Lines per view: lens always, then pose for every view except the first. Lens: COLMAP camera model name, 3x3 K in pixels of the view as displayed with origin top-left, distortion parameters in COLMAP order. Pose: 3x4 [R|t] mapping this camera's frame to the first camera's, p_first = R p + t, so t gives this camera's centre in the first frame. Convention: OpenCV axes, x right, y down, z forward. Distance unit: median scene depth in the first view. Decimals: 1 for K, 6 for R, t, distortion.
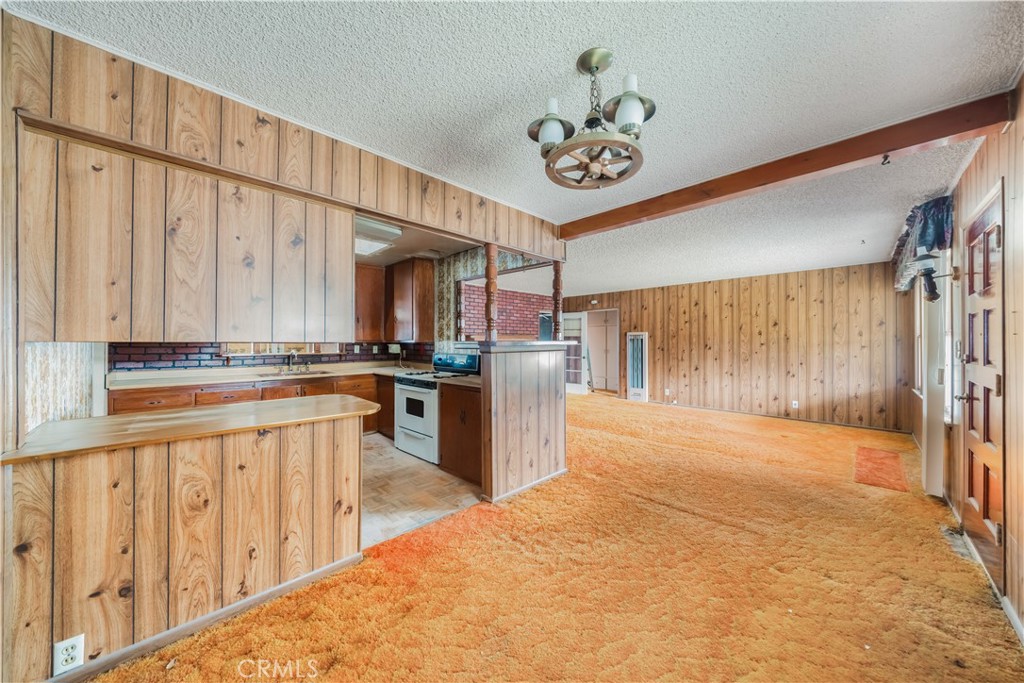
lens RADIAL K [[356.4, 0, 504.3], [0, 356.4, 340.9], [0, 0, 1]] dist [-0.000647, 0.000006]
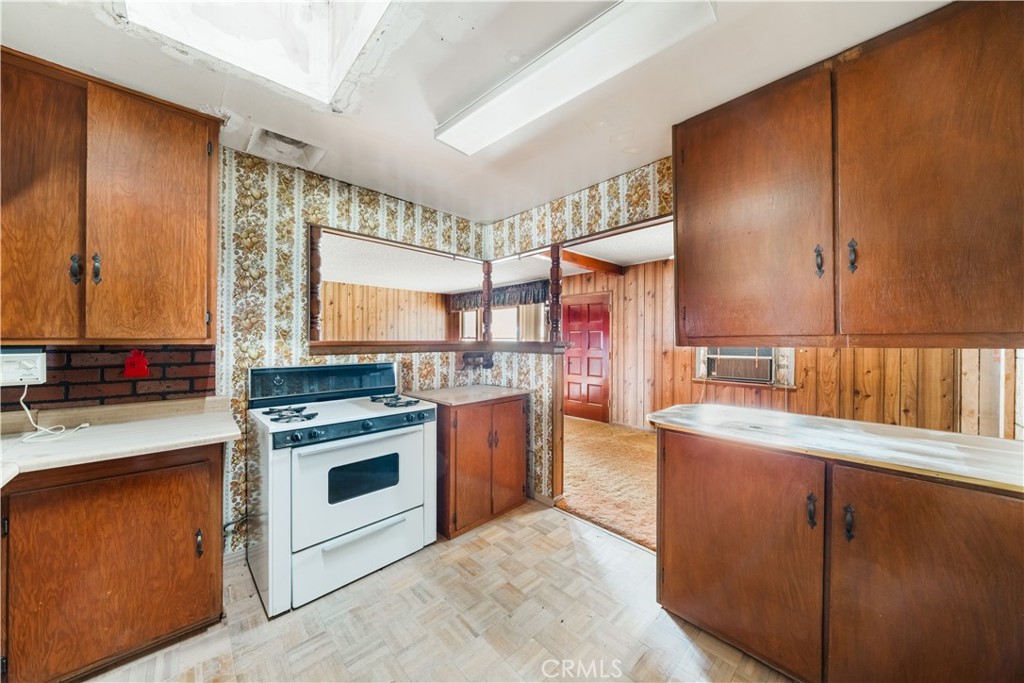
lens RADIAL K [[356.4, 0, 504.3], [0, 356.4, 340.9], [0, 0, 1]] dist [-0.000647, 0.000006]
pose [[0.002740, -0.002959, 0.999992, -0.622450], [-0.004366, 0.999986, 0.002971, -0.002119], [-0.999987, -0.004374, 0.002727, 0.681333]]
